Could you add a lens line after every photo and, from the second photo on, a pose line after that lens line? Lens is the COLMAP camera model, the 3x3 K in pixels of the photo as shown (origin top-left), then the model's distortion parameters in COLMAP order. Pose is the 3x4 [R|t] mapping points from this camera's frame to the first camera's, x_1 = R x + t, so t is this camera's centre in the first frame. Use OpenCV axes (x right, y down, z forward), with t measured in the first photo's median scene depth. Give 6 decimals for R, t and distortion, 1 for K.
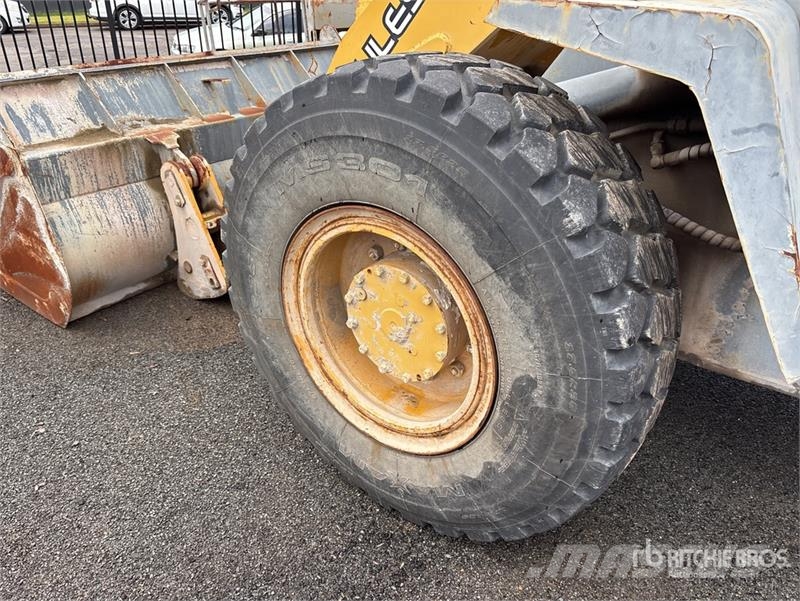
lens RADIAL K [[591.4, 0, 395.1], [0, 591.4, 290.0], [0, 0, 1]] dist [0.052892, -0.069083]
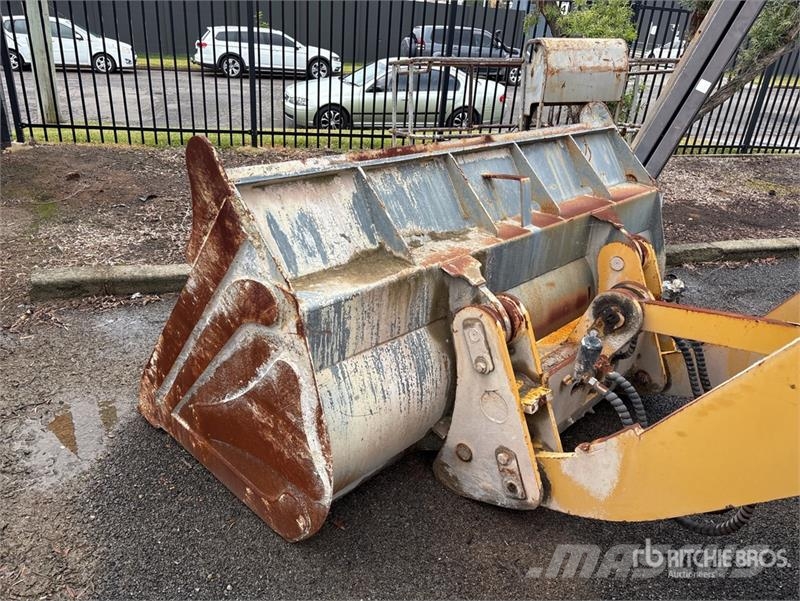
lens RADIAL K [[591.4, 0, 395.1], [0, 591.4, 290.0], [0, 0, 1]] dist [0.052892, -0.069083]
pose [[0.994095, 0.079953, -0.073368, -0.418630], [-0.085567, 0.993363, -0.076864, -0.173479], [0.066735, 0.082688, 0.994339, 0.338333]]
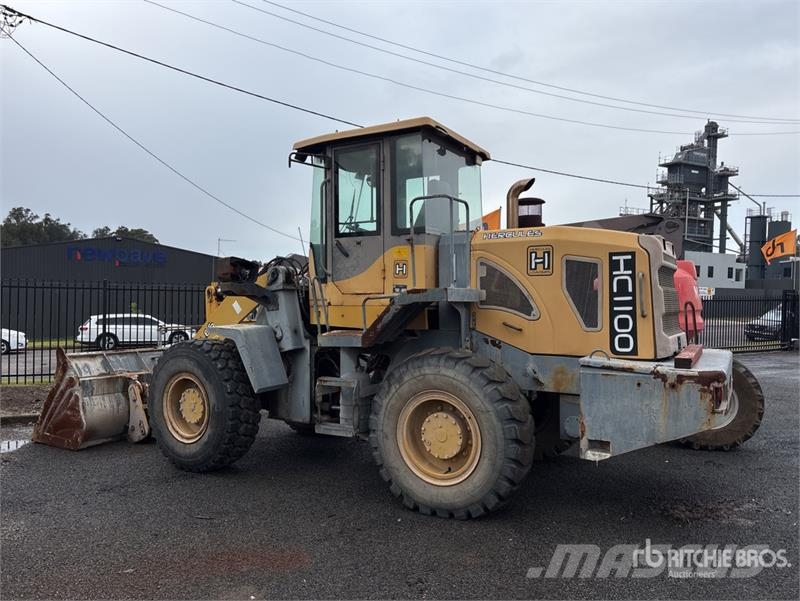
lens RADIAL K [[613.1, 0, 400.0], [0, 613.1, 300.5], [0, 0, 1]] dist [0.043459, 0.000672]
pose [[0.997580, -0.013379, 0.068228, 0.609127], [0.044032, 0.881012, -0.471041, 0.788479], [-0.053808, 0.472905, 0.879469, -1.619238]]
